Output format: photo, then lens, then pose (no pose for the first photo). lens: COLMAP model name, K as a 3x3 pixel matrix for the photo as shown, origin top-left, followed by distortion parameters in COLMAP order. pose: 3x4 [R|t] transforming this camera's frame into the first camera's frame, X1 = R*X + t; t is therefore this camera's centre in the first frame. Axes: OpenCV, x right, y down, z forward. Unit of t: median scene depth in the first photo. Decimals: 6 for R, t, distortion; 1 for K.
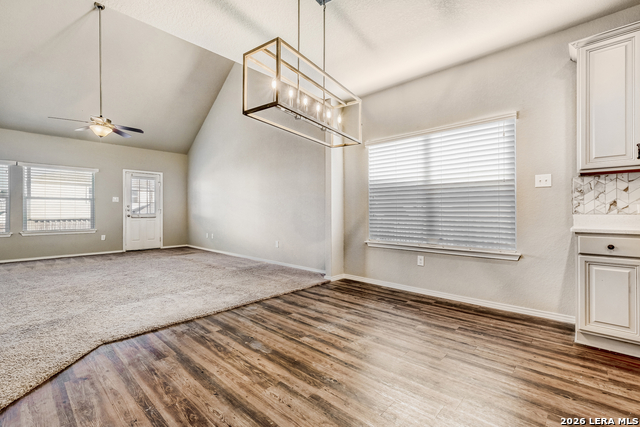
lens RADIAL K [[278.6, 0, 315.7], [0, 278.6, 216.3], [0, 0, 1]] dist [0.008194, -0.000438]
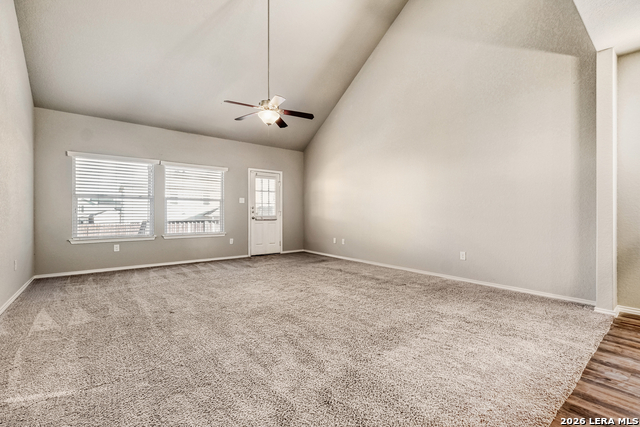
lens RADIAL K [[278.6, 0, 322.2], [0, 278.6, 216.6], [0, 0, 1]] dist [0.008194, -0.000438]
pose [[0.988232, 0.003783, -0.152913, -0.679958], [-0.004748, 0.999971, -0.005947, -0.004934], [0.152886, 0.006603, 0.988222, 0.273021]]
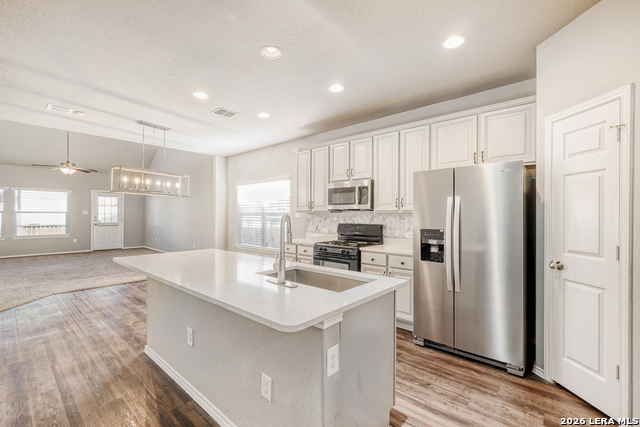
lens RADIAL K [[278.6, 0, 319.4], [0, 278.6, 217.6], [0, 0, 1]] dist [0.008194, -0.000438]
pose [[0.999673, 0.010716, 0.023215, 0.827710], [-0.010564, 0.999922, -0.006653, -0.082882], [-0.023285, 0.006405, 0.999708, -0.810255]]
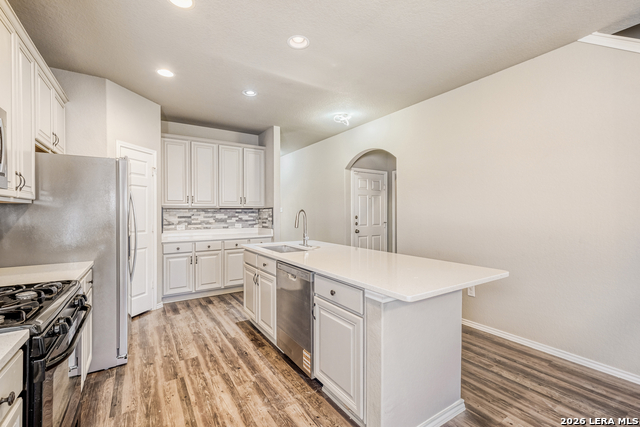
lens RADIAL K [[278.6, 0, 317.6], [0, 278.6, 211.2], [0, 0, 1]] dist [0.008194, -0.000438]
pose [[-0.967580, 0.006472, 0.252483, 0.452781], [0.009093, 0.999916, 0.009216, -0.097697], [-0.252402, 0.011213, -0.967557, 0.755566]]
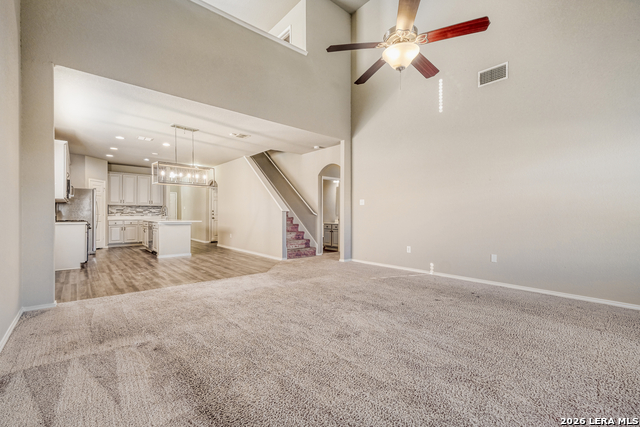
lens RADIAL K [[278.6, 0, 321.3], [0, 278.6, 213.2], [0, 0, 1]] dist [0.008194, -0.000438]
pose [[-0.994337, 0.002356, 0.106243, -1.101799], [0.003147, 0.999969, 0.007277, -0.036268], [-0.106222, 0.007570, -0.994314, 2.412465]]
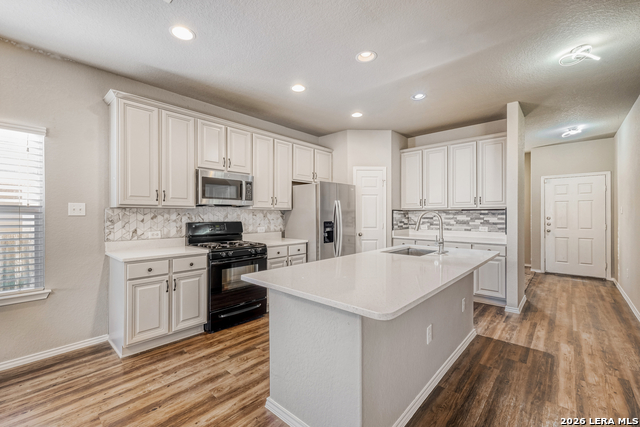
lens RADIAL K [[278.6, 0, 313.2], [0, 278.6, 216.5], [0, 0, 1]] dist [0.008194, -0.000438]
pose [[-0.007101, -0.004581, 0.999964, -0.151795], [0.014337, 0.999886, 0.004683, -0.085760], [-0.999872, 0.014370, -0.007034, 0.171578]]
